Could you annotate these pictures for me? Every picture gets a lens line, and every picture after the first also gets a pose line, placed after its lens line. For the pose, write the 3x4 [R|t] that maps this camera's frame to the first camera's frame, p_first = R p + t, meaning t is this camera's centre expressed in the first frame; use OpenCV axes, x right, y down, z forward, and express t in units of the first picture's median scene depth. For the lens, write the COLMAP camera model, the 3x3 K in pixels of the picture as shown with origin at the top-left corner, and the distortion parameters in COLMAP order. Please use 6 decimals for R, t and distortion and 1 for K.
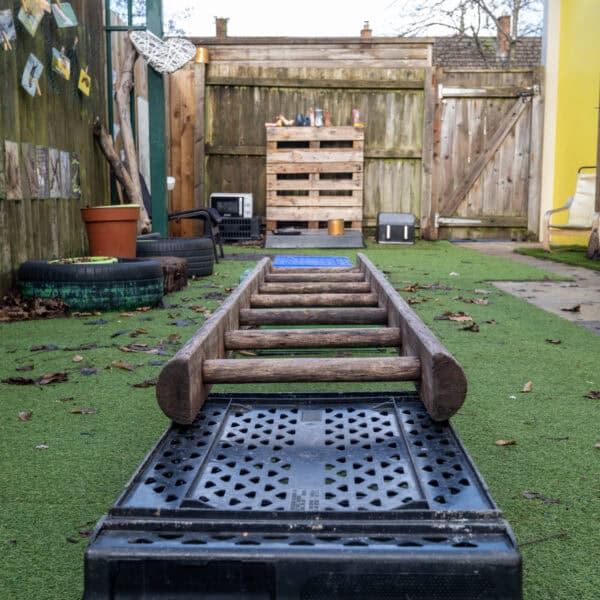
lens RADIAL K [[790.0, 0, 300.5], [0, 790.0, 301.2], [0, 0, 1]] dist [-0.002748, 0.000000]
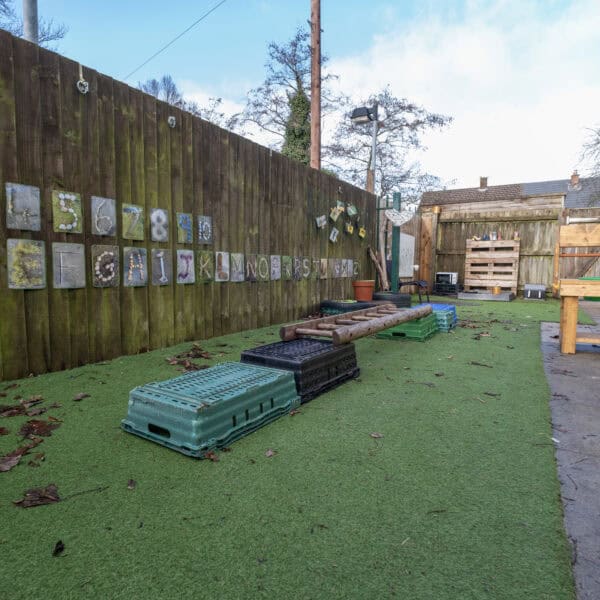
lens RADIAL K [[387.0, 0, 300.2], [0, 387.0, 300.5], [0, 0, 1]] dist [-0.000751, 0.000733]
pose [[0.853220, 0.054331, -0.518714, 0.120929], [-0.078714, 0.996582, -0.025089, -0.002789], [0.515578, 0.062237, 0.854580, -0.099256]]
